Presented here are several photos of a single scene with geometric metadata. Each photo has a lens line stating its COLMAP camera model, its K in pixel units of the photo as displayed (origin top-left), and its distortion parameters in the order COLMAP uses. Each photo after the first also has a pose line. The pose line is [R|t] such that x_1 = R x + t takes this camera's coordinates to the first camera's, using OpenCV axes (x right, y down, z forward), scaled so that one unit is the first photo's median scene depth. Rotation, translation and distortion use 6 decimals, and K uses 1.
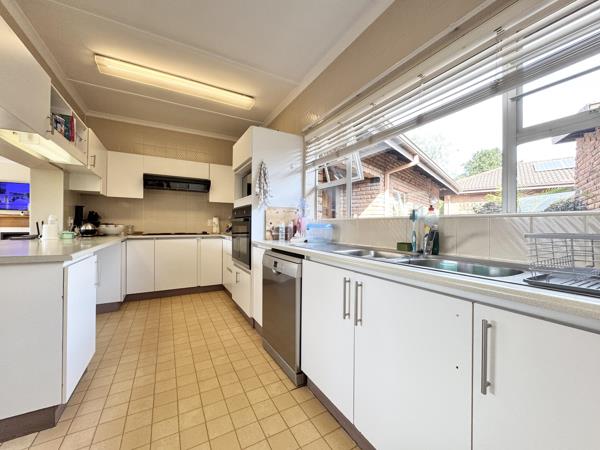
lens RADIAL K [[239.5, 0, 300.0], [0, 239.5, 225.0], [0, 0, 1]] dist [0.000869, -0.000221]
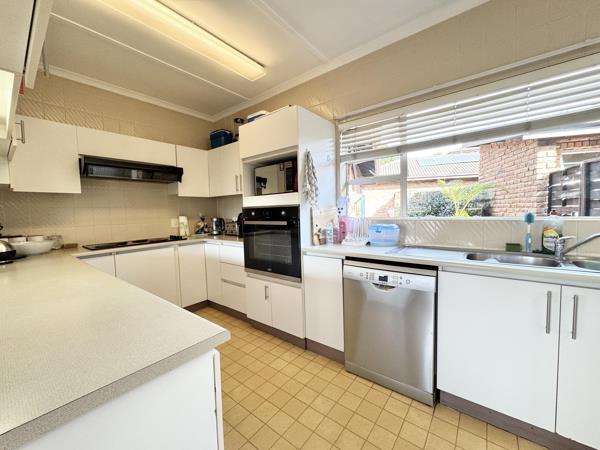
lens RADIAL K [[239.5, 0, 300.0], [0, 239.5, 225.0], [0, 0, 1]] dist [0.000869, -0.000221]
pose [[0.923130, -0.057012, 0.380237, -0.473279], [0.034525, 0.997242, 0.065704, -0.062928], [-0.382934, -0.047526, 0.922552, 0.222654]]
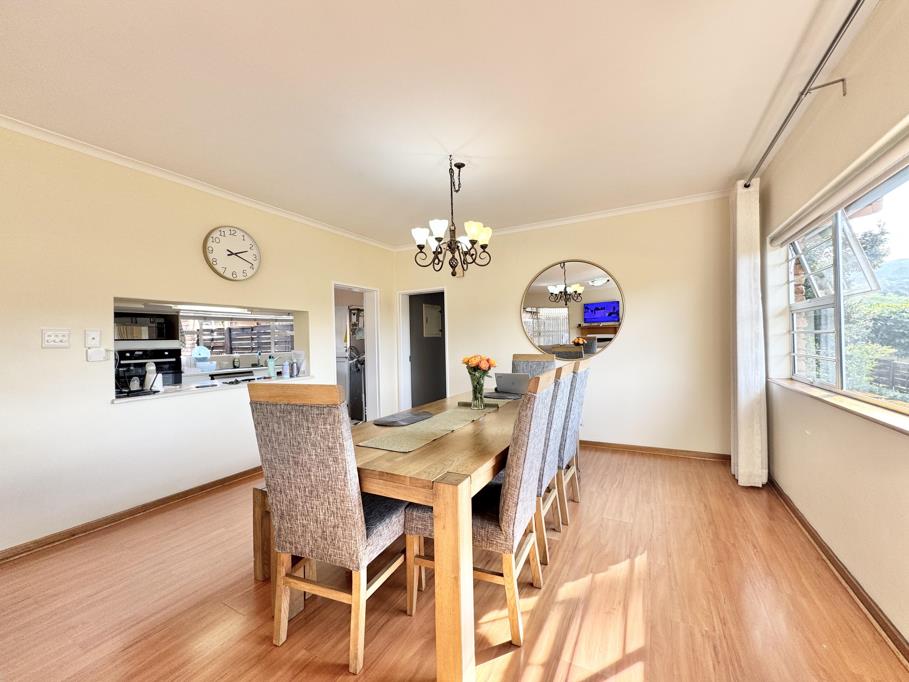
lens RADIAL K [[362.9, 0, 454.5], [0, 362.9, 341.0], [0, 0, 1]] dist [0.000869, -0.000221]
pose [[-0.513052, 0.006989, 0.858329, -2.412126], [0.018149, 0.999832, 0.002707, -0.091020], [-0.858166, 0.016967, -0.513093, 0.667623]]
